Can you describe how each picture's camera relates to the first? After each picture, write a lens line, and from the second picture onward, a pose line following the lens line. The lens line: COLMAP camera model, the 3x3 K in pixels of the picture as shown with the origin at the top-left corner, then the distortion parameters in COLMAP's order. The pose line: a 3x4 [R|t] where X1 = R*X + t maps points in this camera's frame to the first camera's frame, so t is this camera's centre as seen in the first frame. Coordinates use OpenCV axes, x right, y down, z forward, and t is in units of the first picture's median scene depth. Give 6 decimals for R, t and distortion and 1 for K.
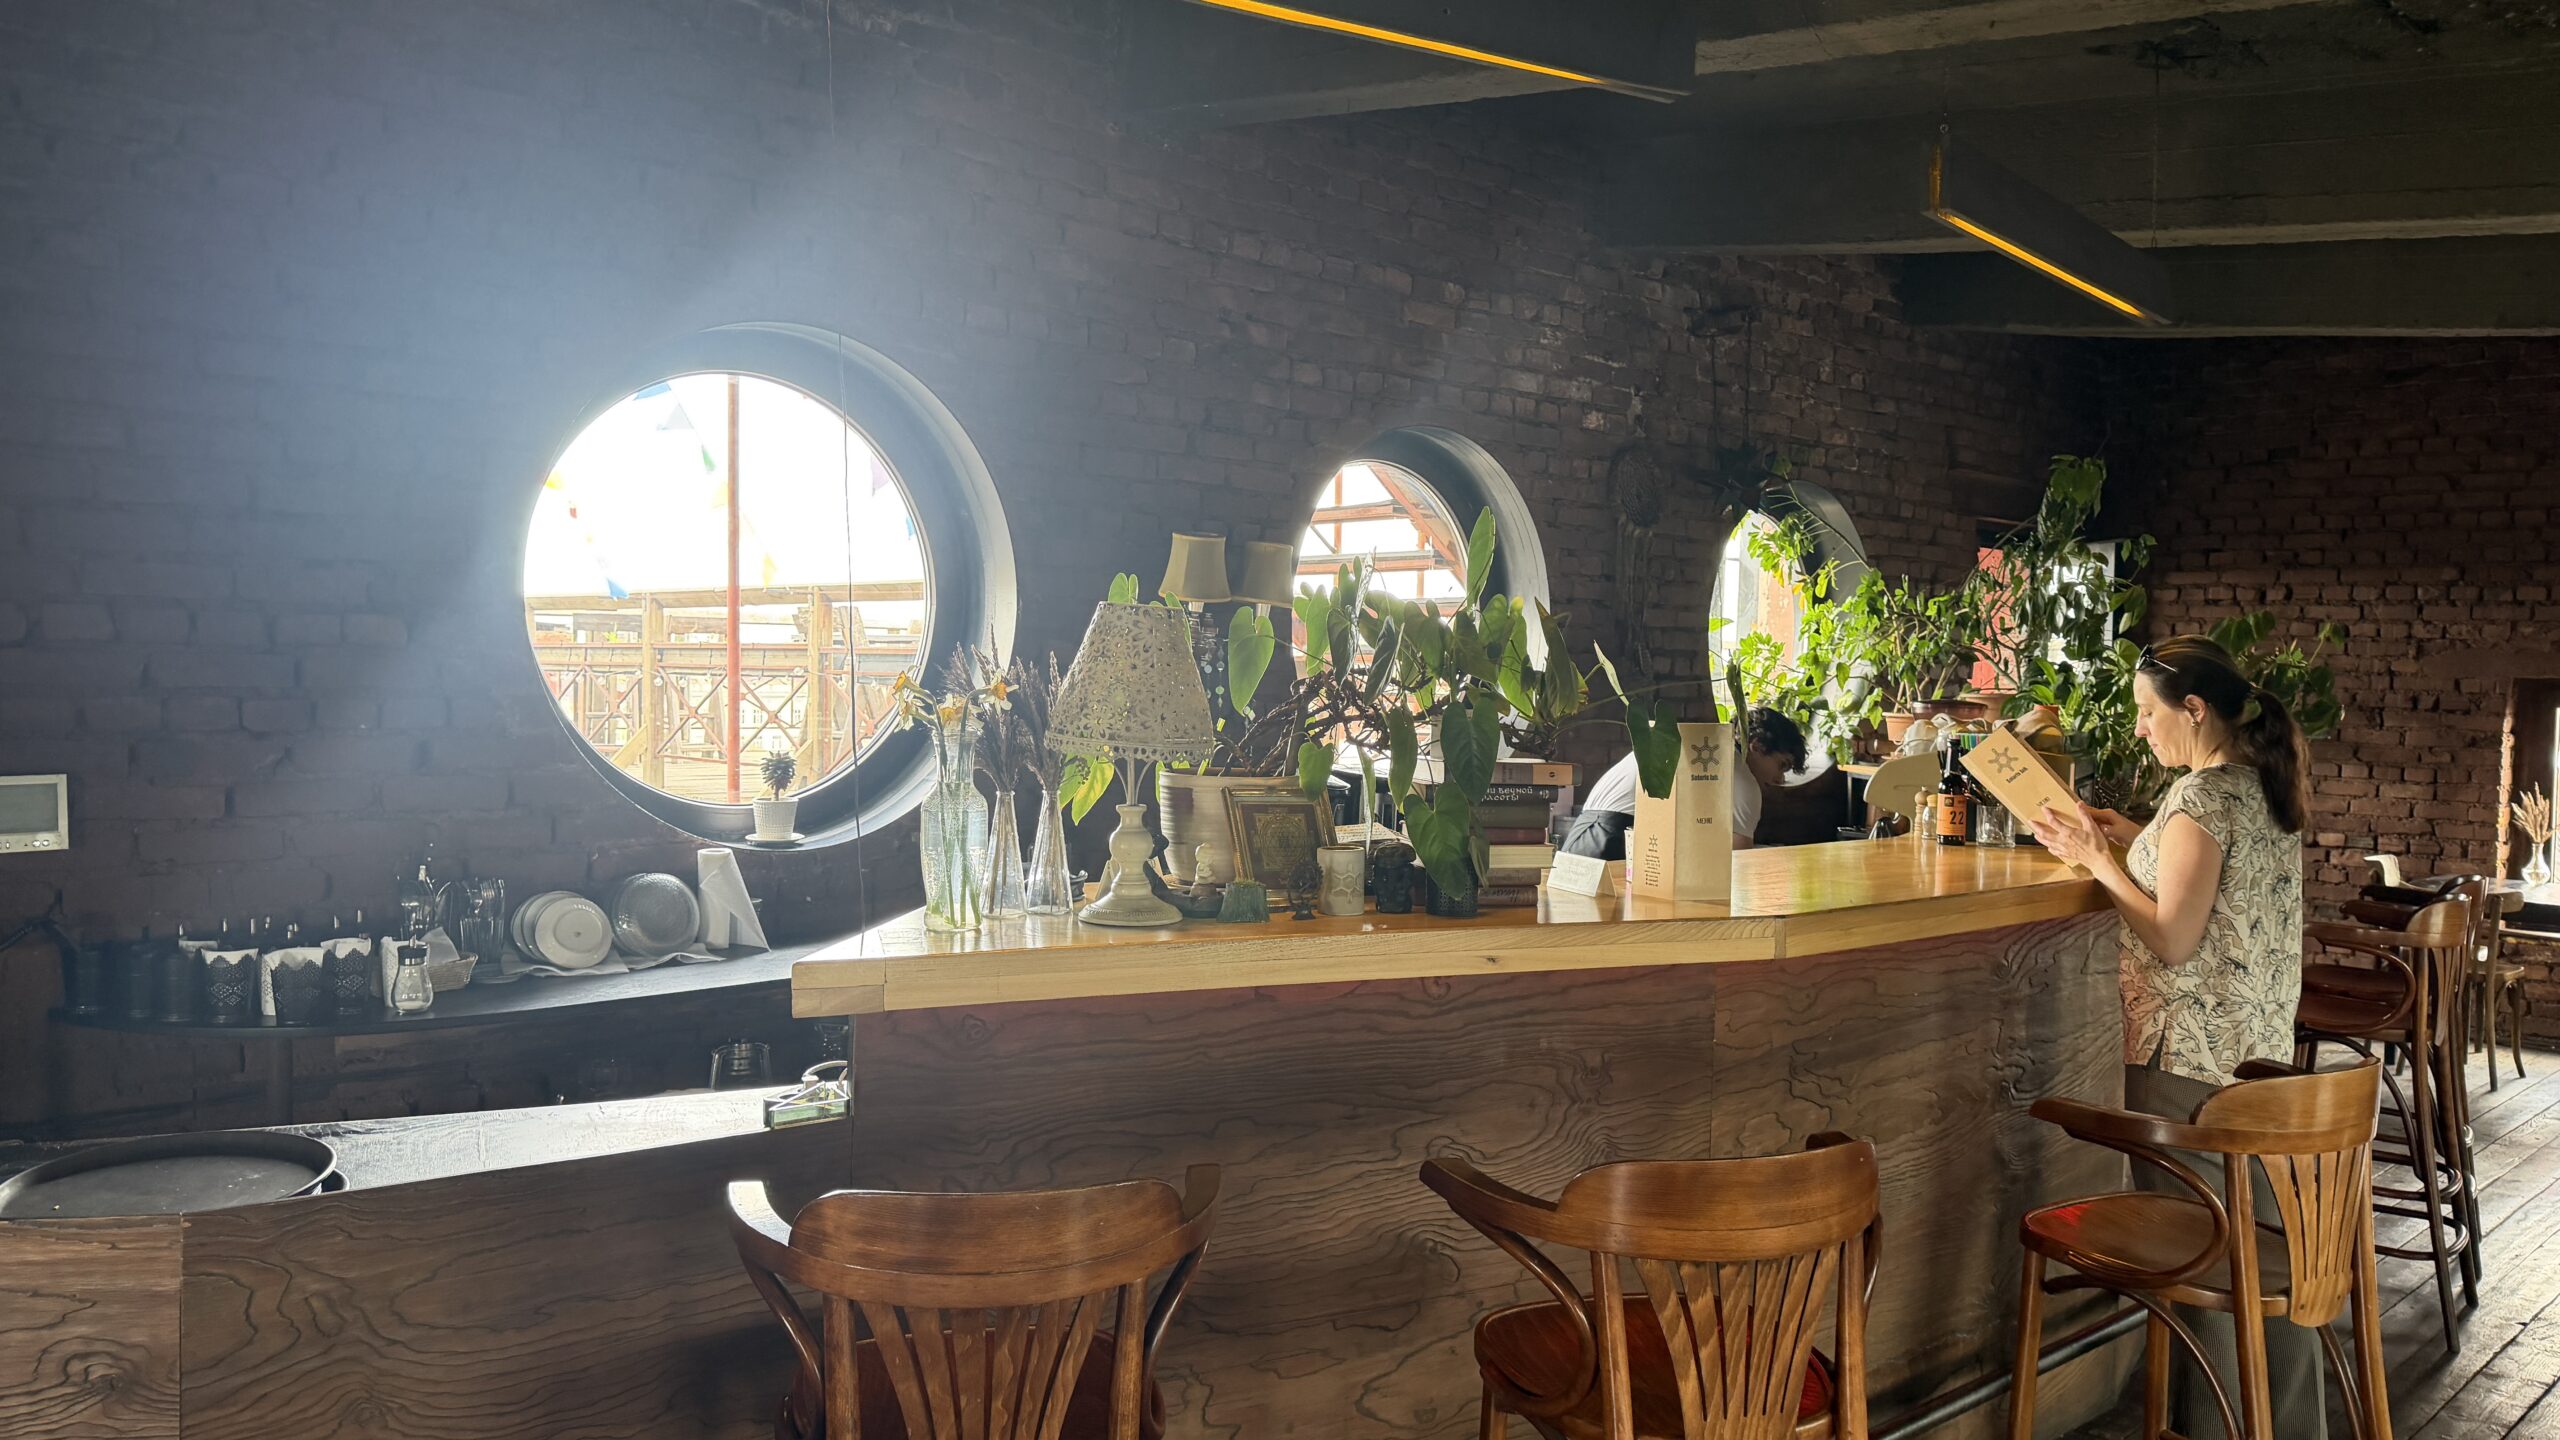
lens RADIAL K [[1811.8, 0, 1284.0], [0, 1811.8, 733.3], [0, 0, 1]] dist [0.150227, -0.250201]
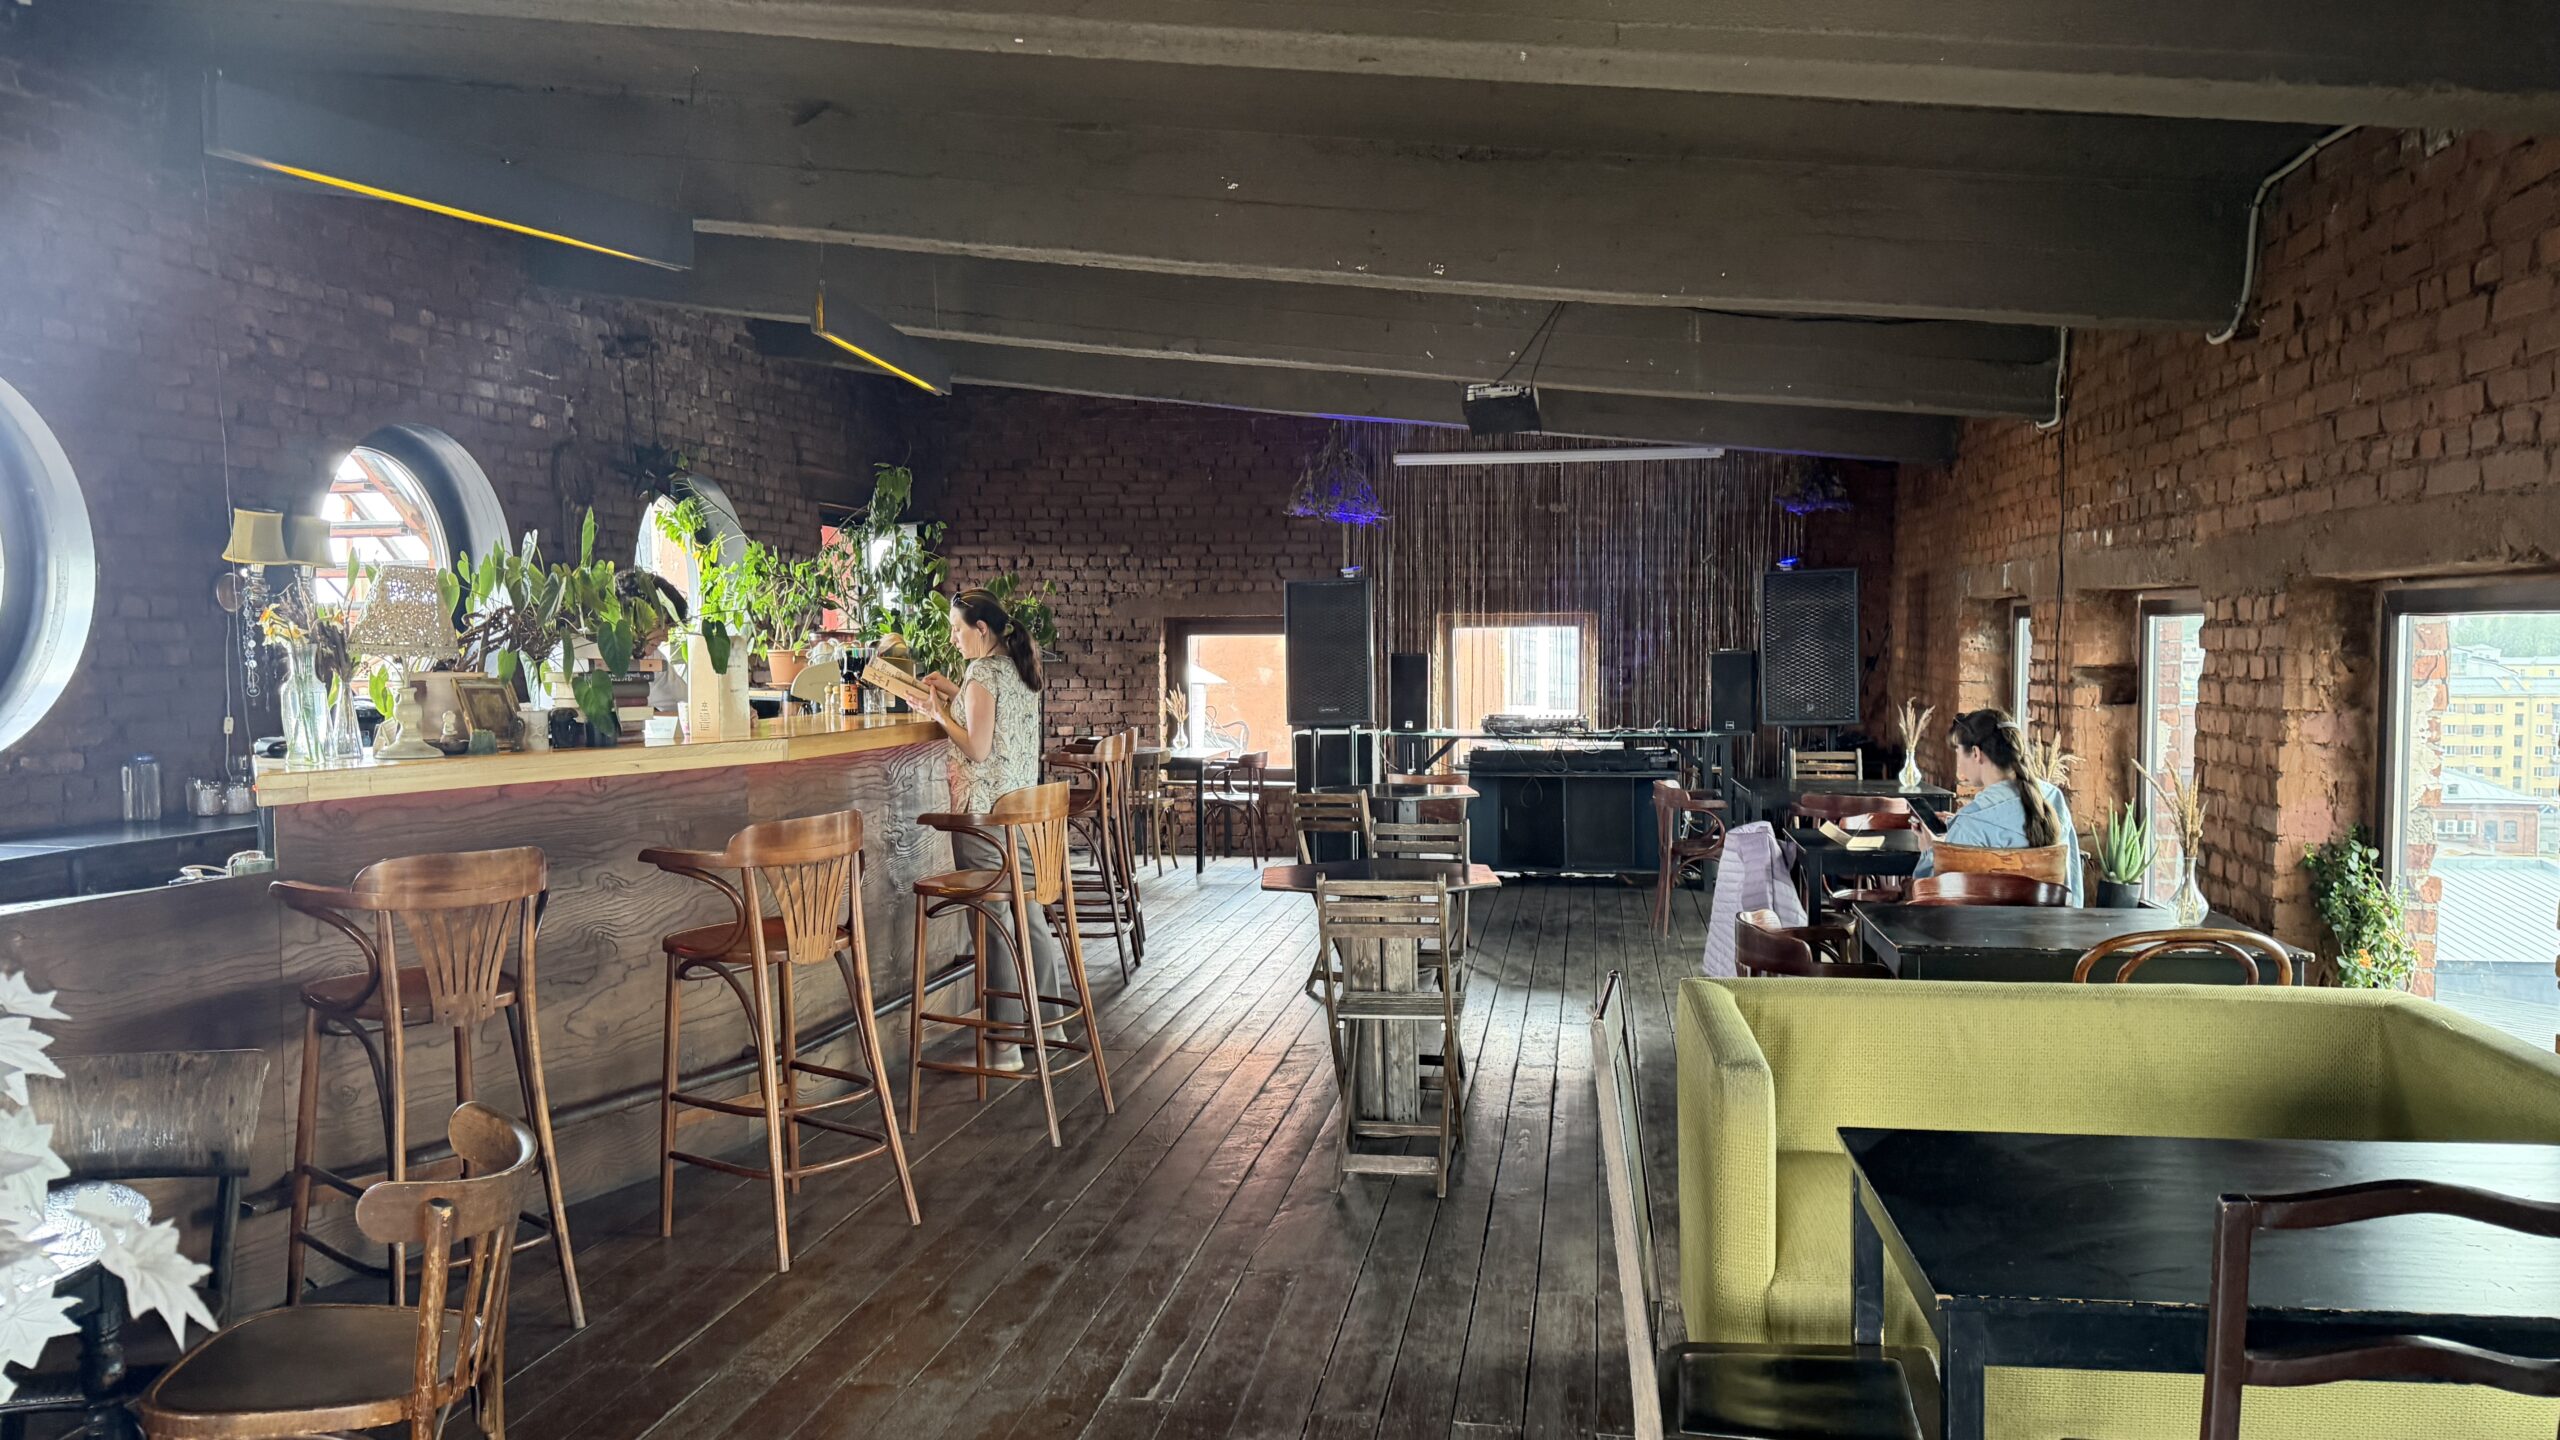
lens RADIAL K [[1811.8, 0, 1284.0], [0, 1811.8, 733.3], [0, 0, 1]] dist [0.150227, -0.250201]
pose [[0.807702, -0.054503, 0.587067, -0.215878], [0.042885, 0.998512, 0.033699, 0.029362], [-0.588030, -0.002043, 0.808837, -0.417872]]
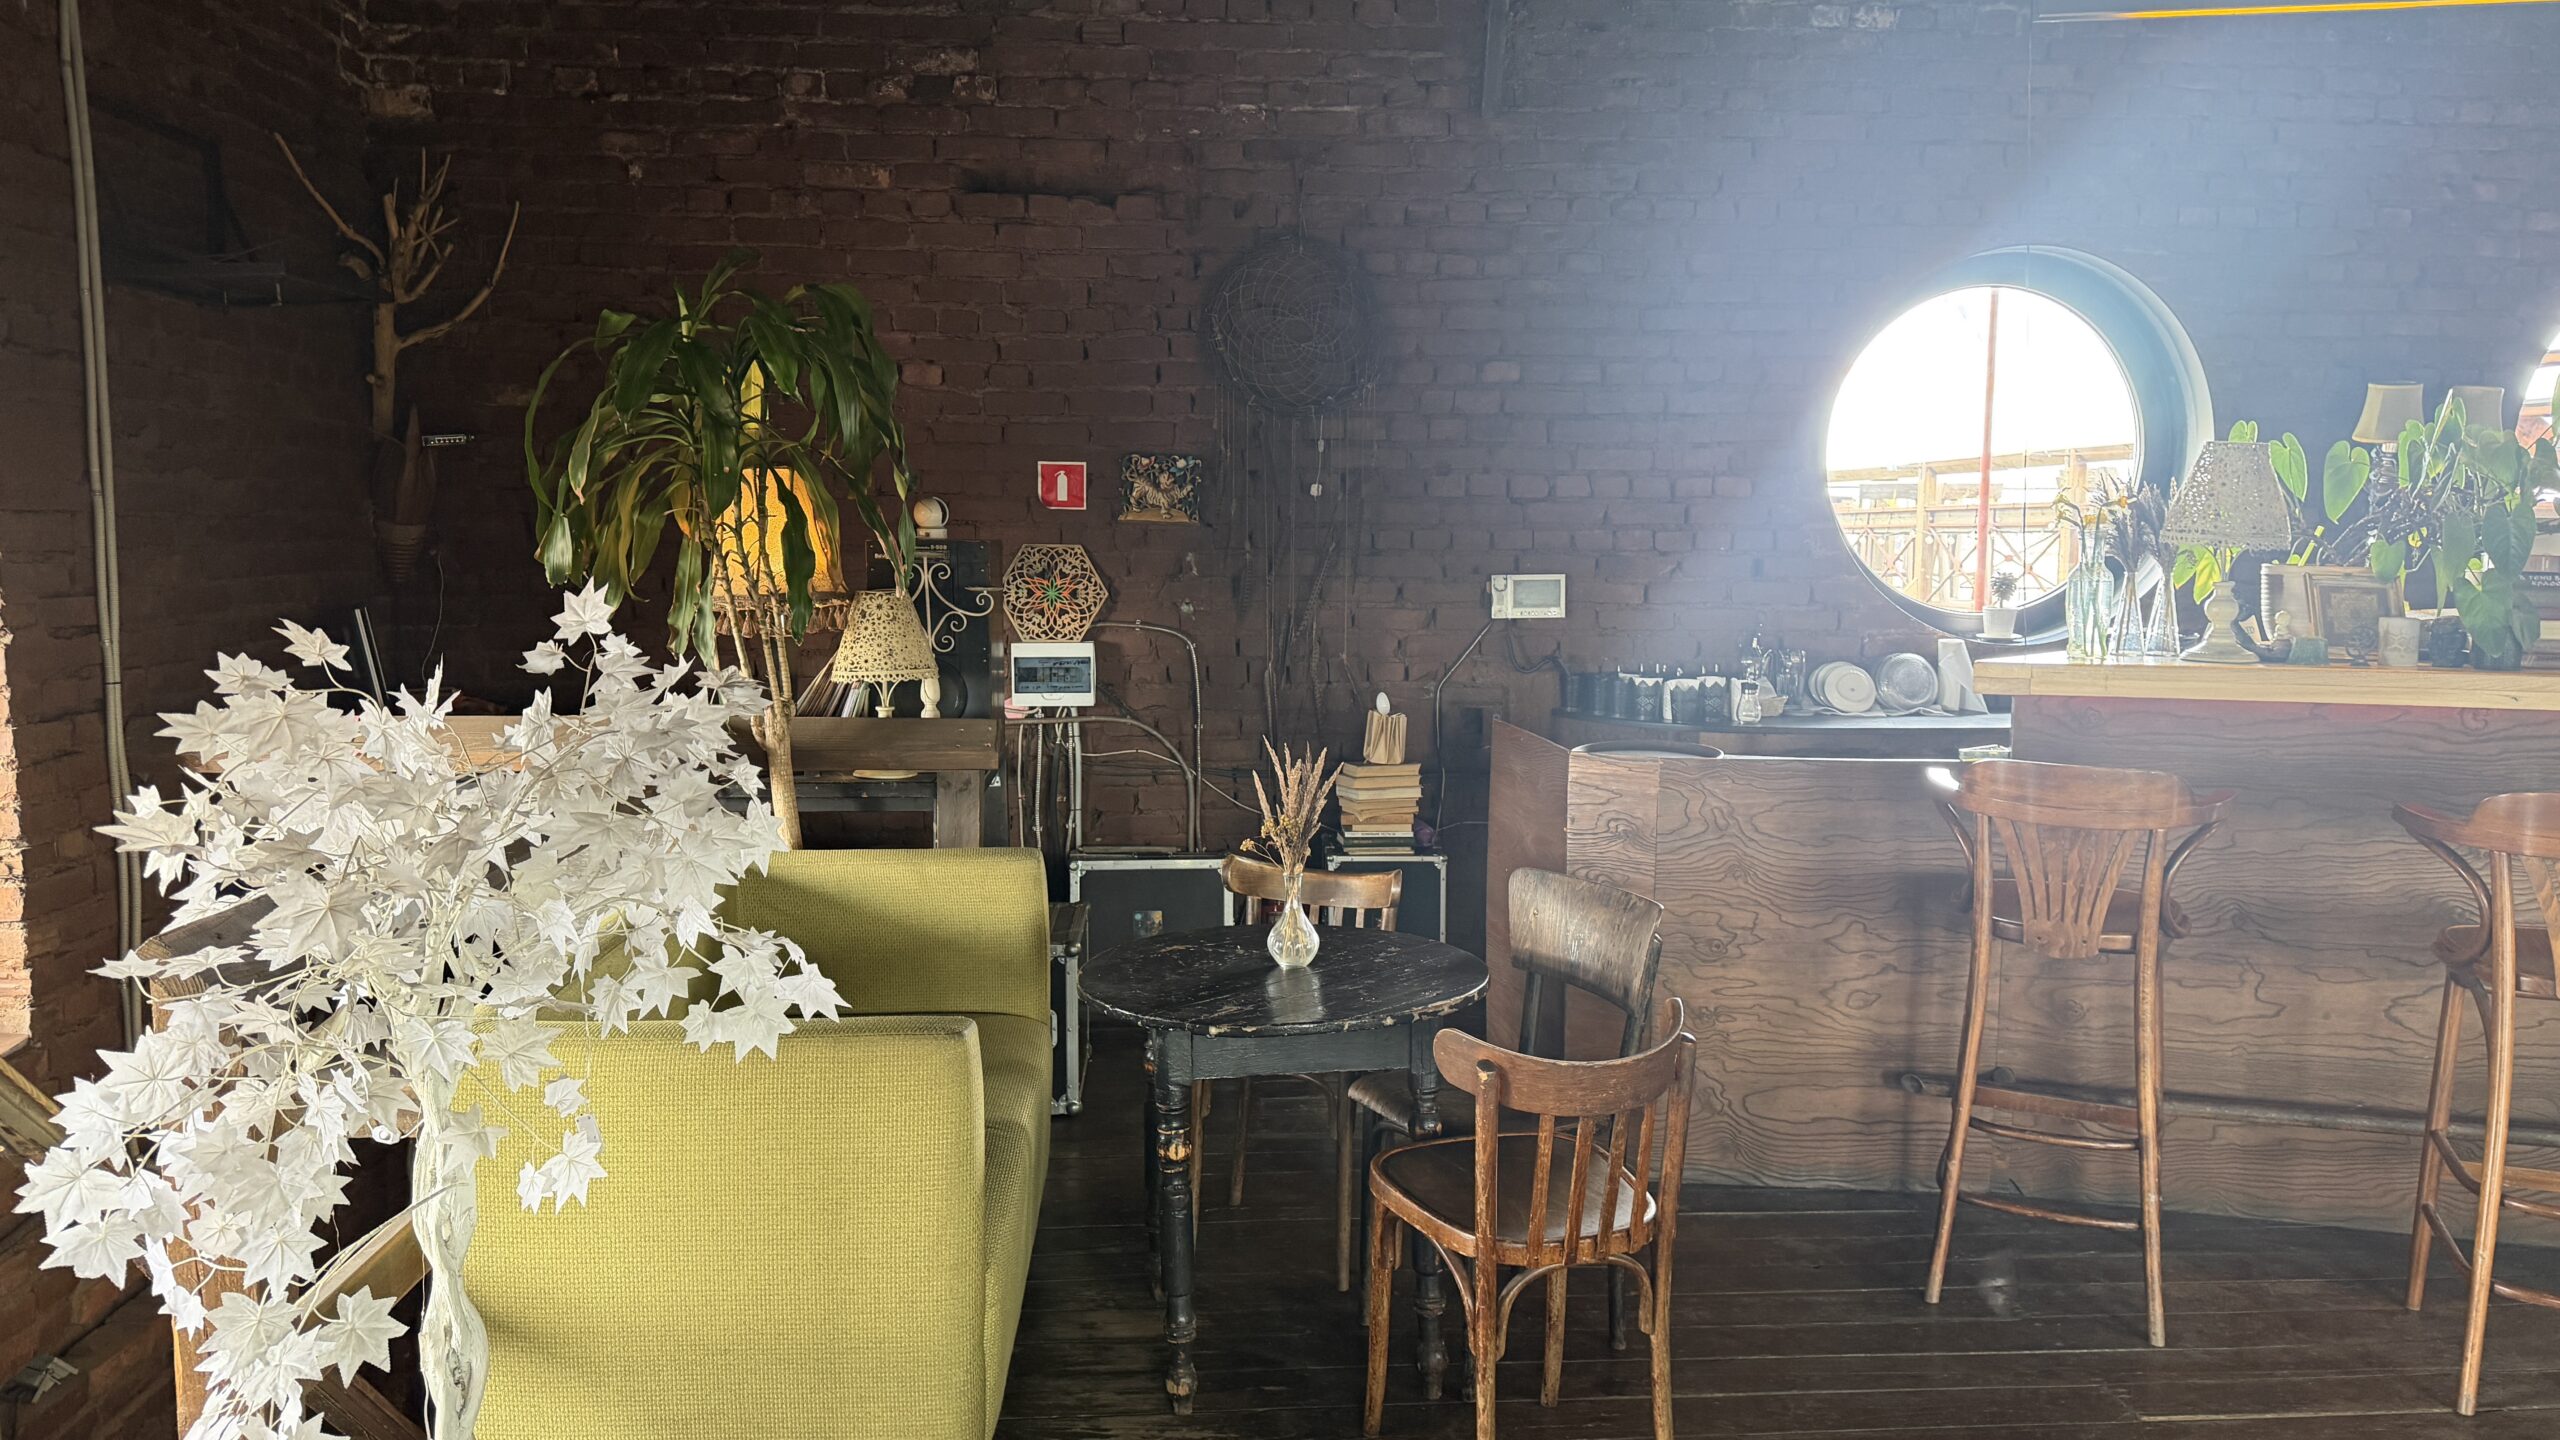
lens RADIAL K [[1842.5, 0, 1195.0], [0, 1842.5, 716.1], [0, 0, 1]] dist [0.000917, -0.028873]
pose [[0.757105, 0.052180, -0.651206, 0.128239], [-0.014714, 0.997914, 0.062855, 0.033498], [0.653127, -0.038006, 0.756294, -0.327313]]
